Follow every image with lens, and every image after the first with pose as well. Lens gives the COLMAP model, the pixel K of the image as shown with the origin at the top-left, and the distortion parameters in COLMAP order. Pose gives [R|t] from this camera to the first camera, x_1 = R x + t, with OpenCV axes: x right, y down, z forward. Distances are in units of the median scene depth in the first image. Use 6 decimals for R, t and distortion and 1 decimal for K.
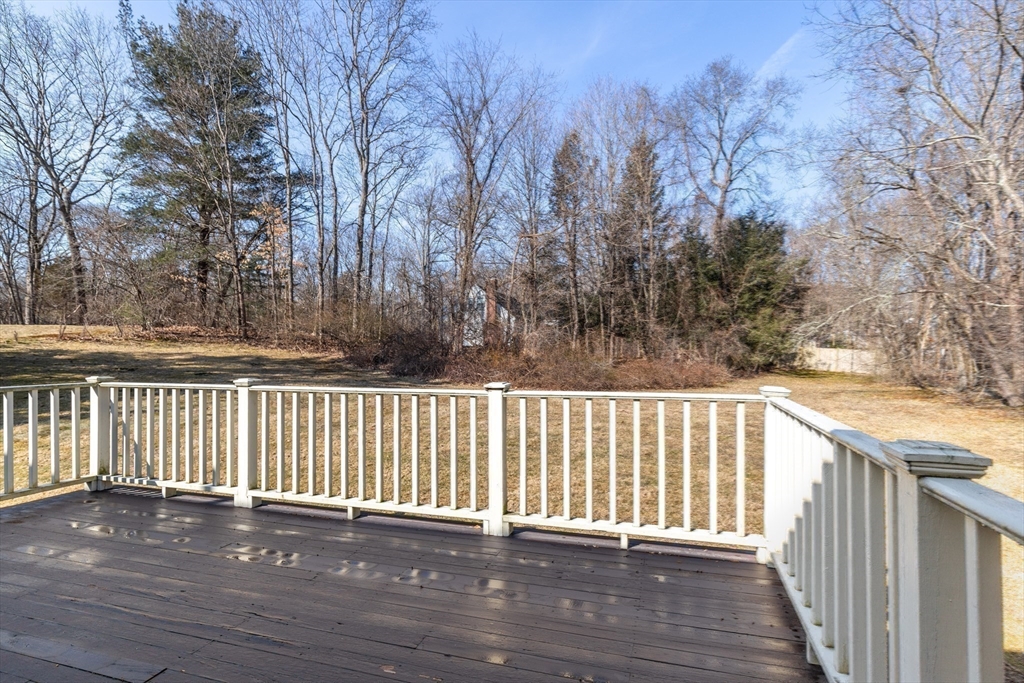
lens RADIAL K [[494.7, 0, 517.0], [0, 494.7, 343.5], [0, 0, 1]] dist [-0.005277, -0.000004]
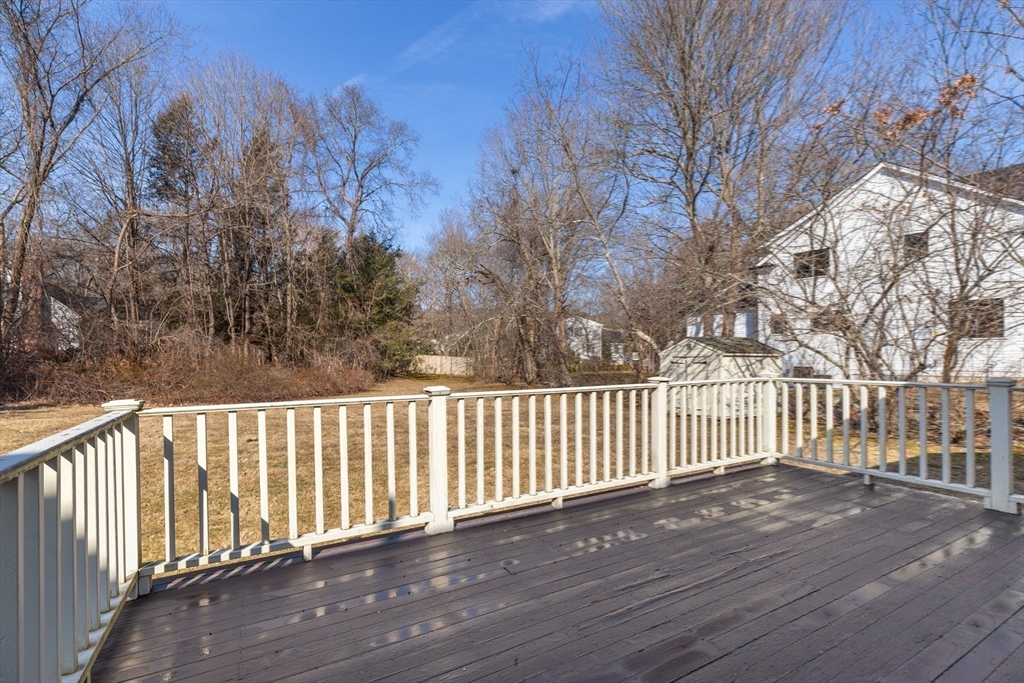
lens RADIAL K [[465.5, 0, 533.6], [0, 465.5, 356.4], [0, 0, 1]] dist [0.012378, -0.002977]
pose [[0.682226, -0.002031, 0.731139, -0.102529], [-0.006138, 0.999945, 0.008505, 0.000923], [-0.731116, -0.010290, 0.682176, 0.030773]]
